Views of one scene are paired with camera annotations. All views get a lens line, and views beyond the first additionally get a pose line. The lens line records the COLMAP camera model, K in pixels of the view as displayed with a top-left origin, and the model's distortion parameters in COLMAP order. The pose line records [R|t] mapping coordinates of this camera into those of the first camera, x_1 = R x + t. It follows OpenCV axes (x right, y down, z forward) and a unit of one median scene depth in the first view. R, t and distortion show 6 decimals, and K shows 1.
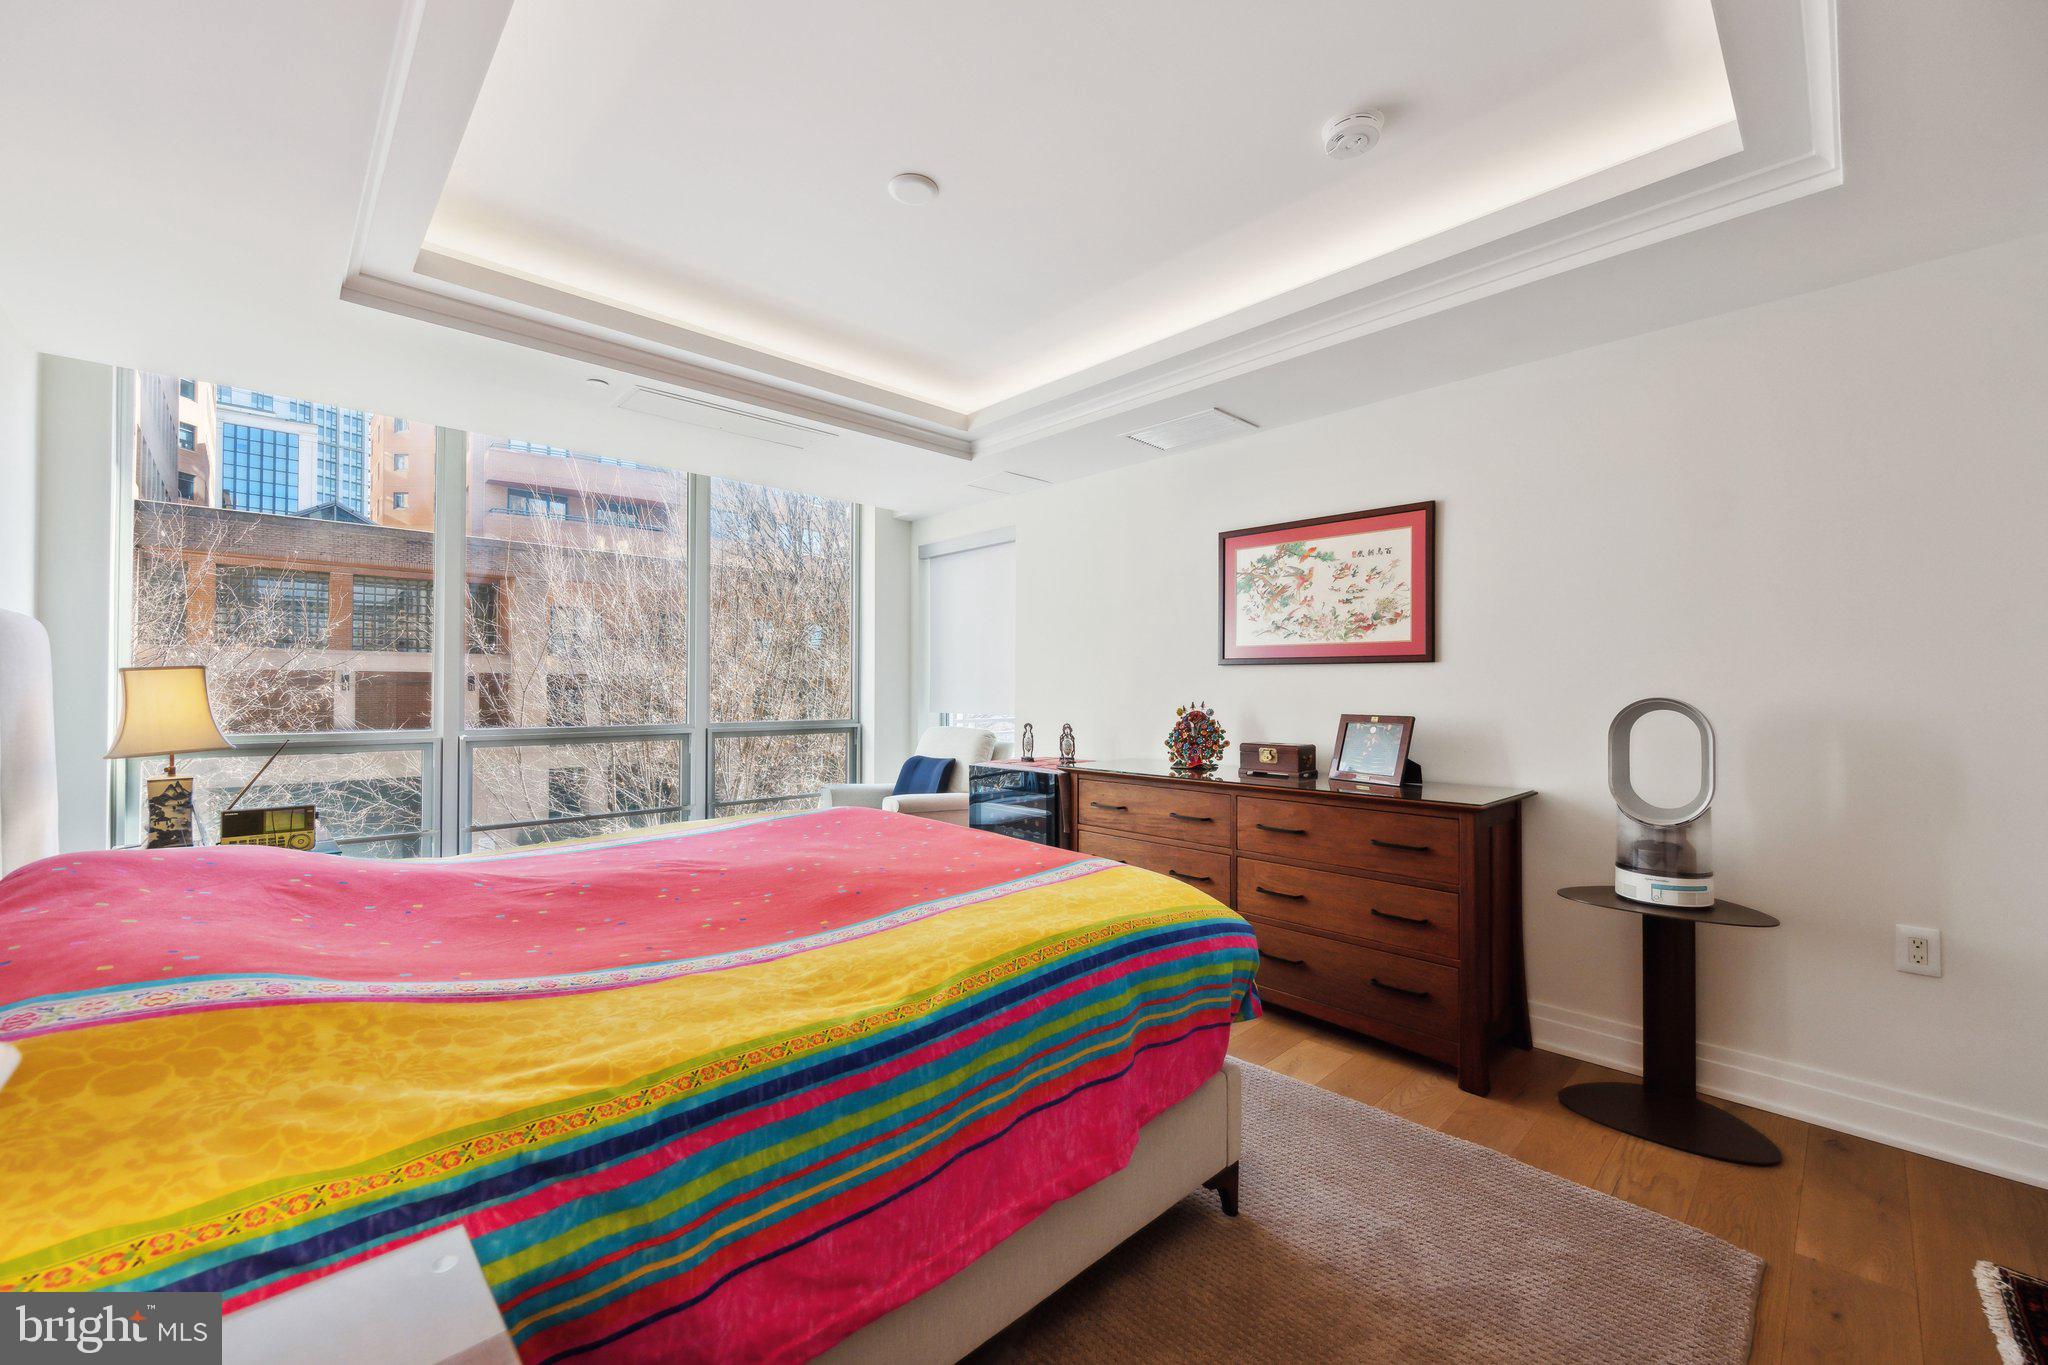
lens RADIAL K [[807.5, 0, 1019.4], [0, 807.5, 675.9], [0, 0, 1]] dist [-0.002344, 0.000029]
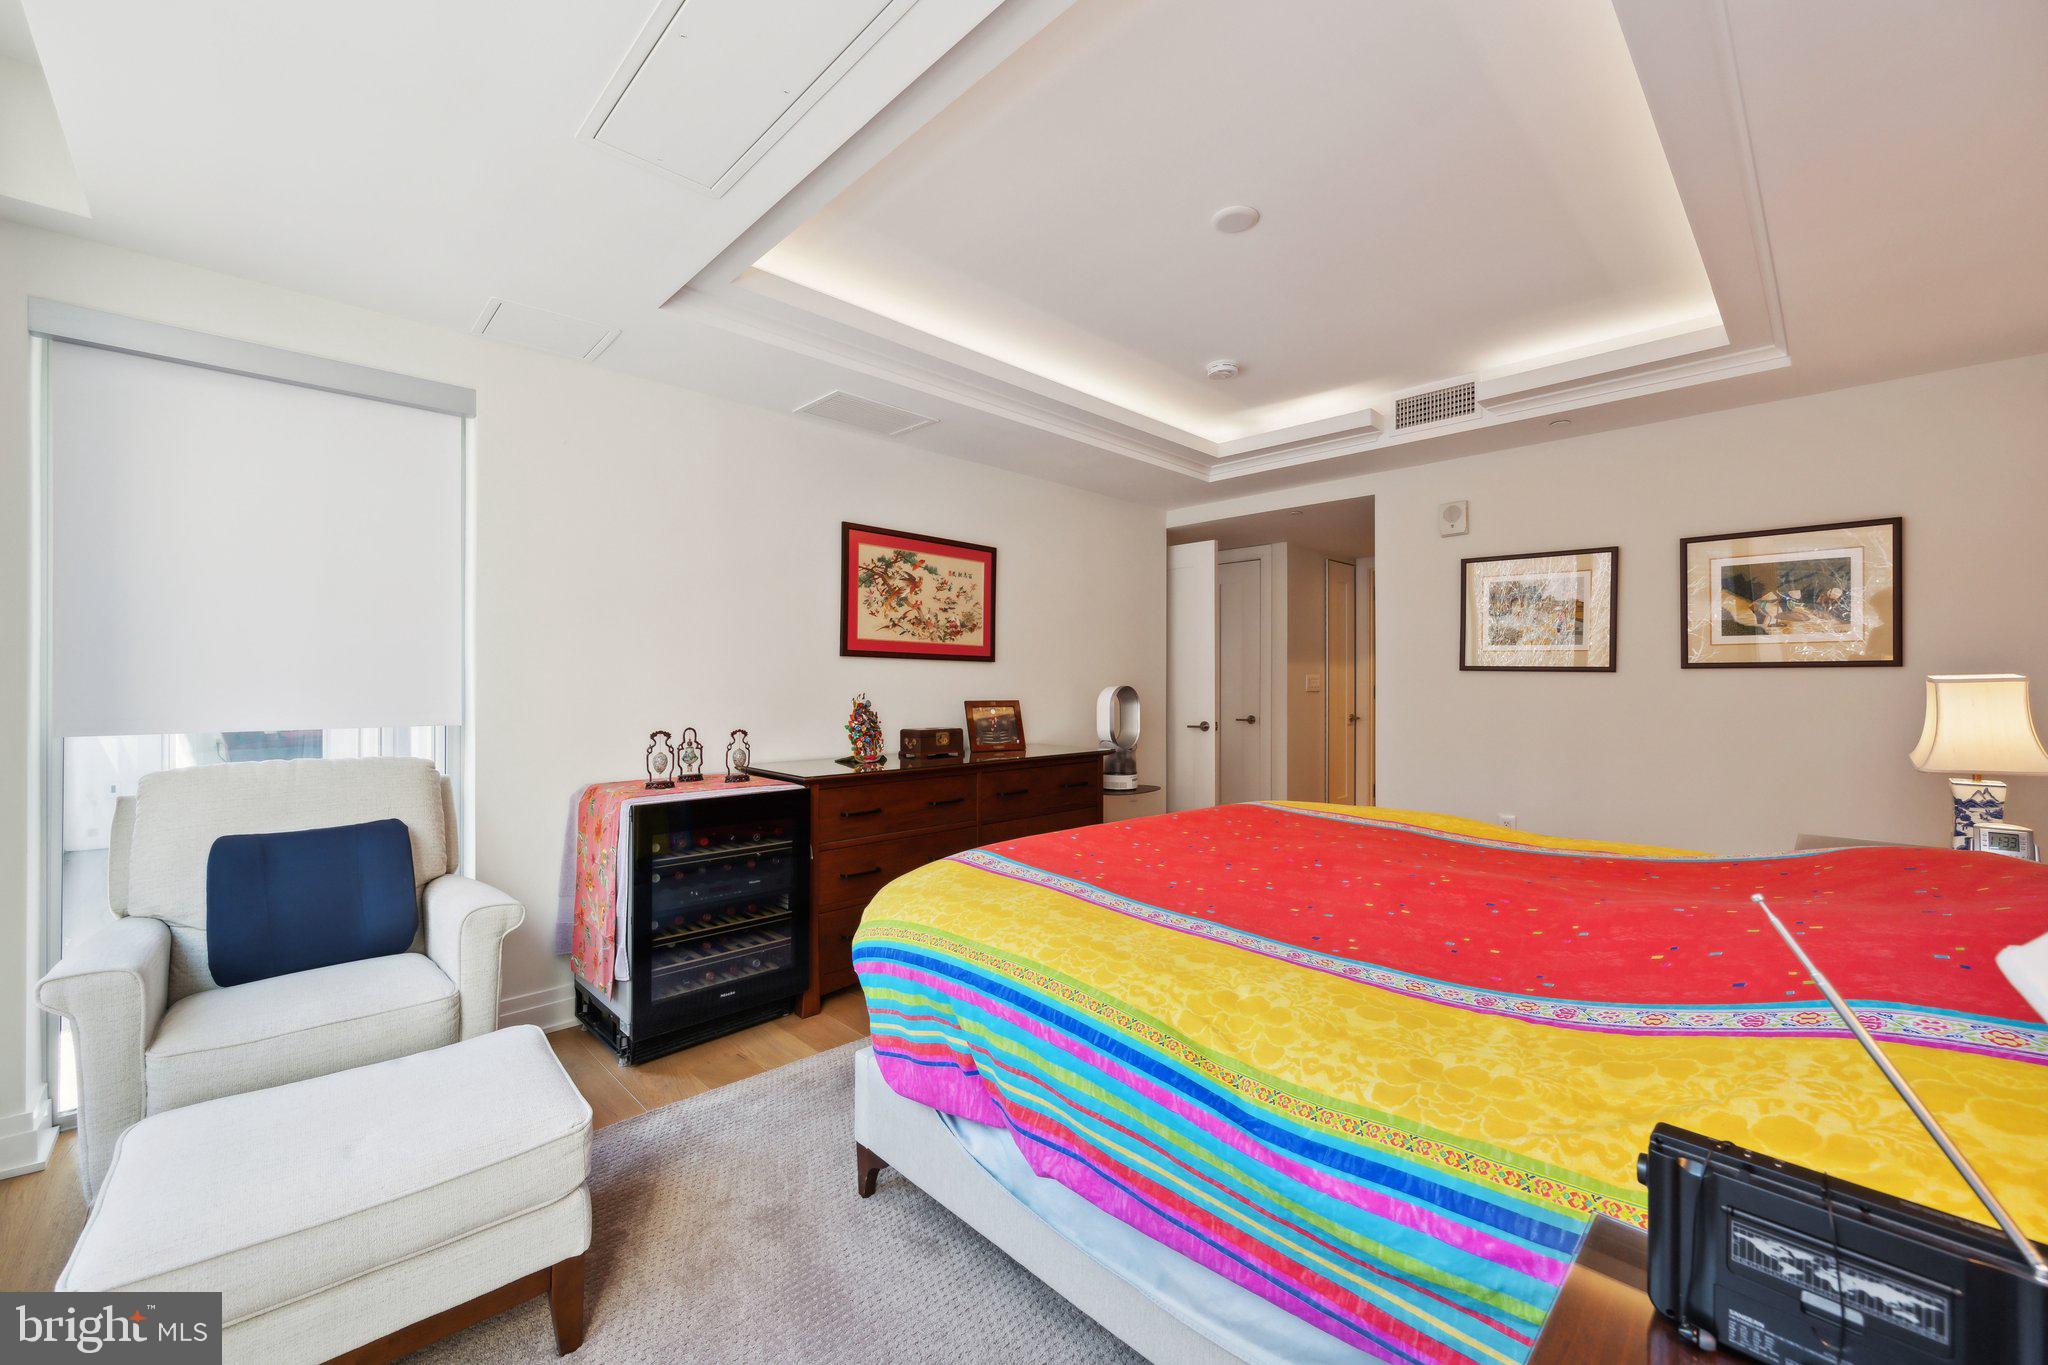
lens RADIAL K [[807.5, 0, 1019.4], [0, 807.5, 675.9], [0, 0, 1]] dist [-0.002344, 0.000029]
pose [[-0.006617, 0.005661, 0.999962, -0.803148], [-0.022275, 0.999735, -0.005807, 0.012745], [-0.999730, -0.022313, -0.006489, 0.860995]]
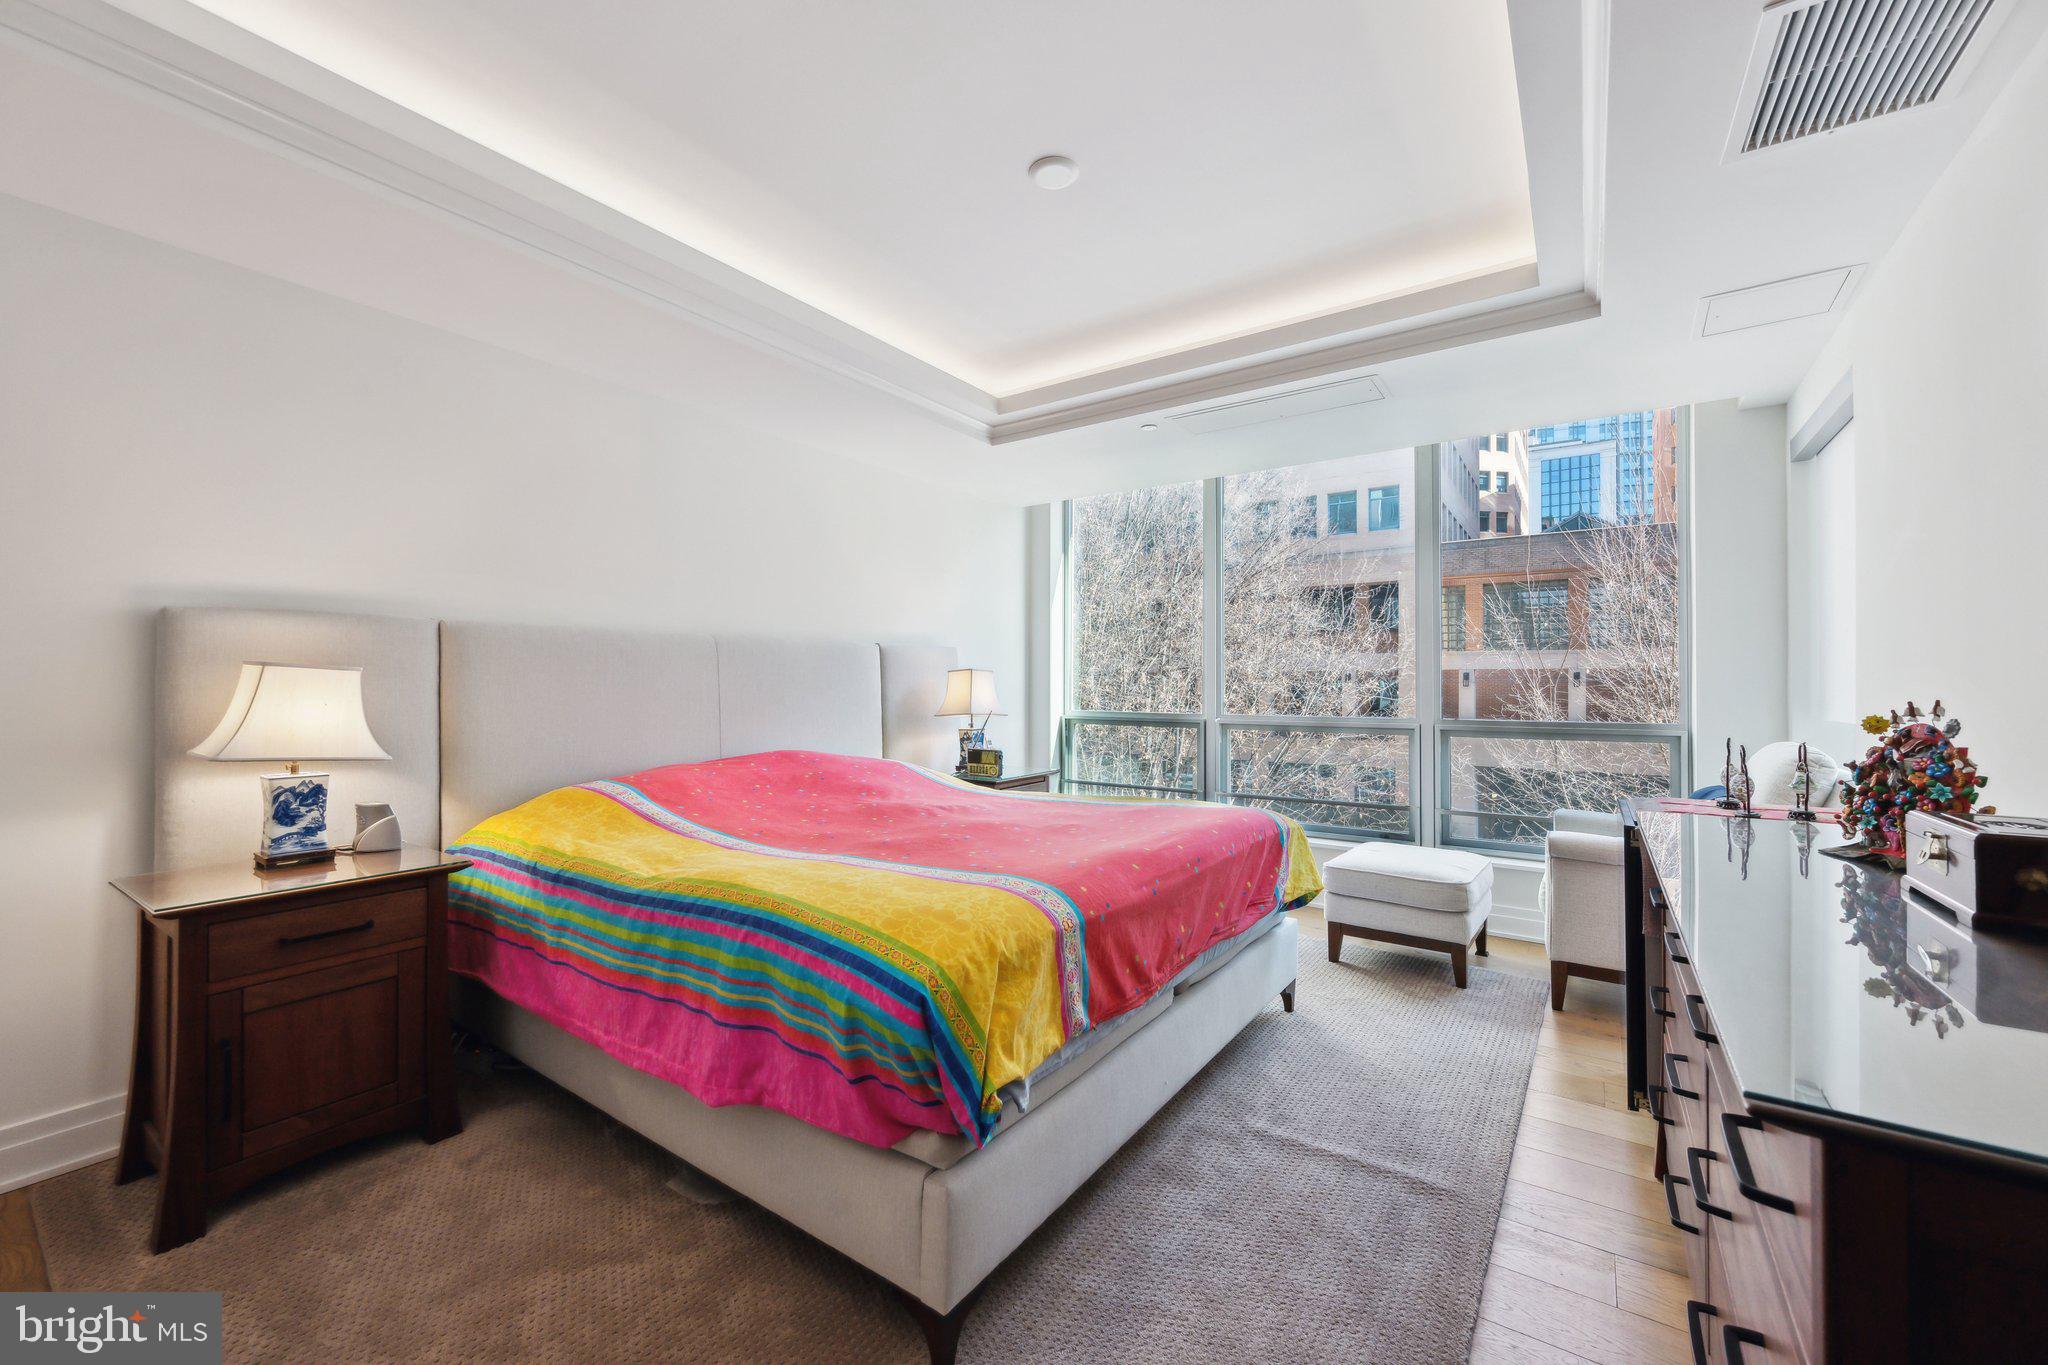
lens RADIAL K [[807.5, 0, 1019.4], [0, 807.5, 675.9], [0, 0, 1]] dist [-0.002344, 0.000029]
pose [[0.200940, -0.014904, -0.979490, 0.551845], [0.017702, 0.999776, -0.011581, 0.016977], [0.979444, -0.015012, 0.201158, 0.506061]]
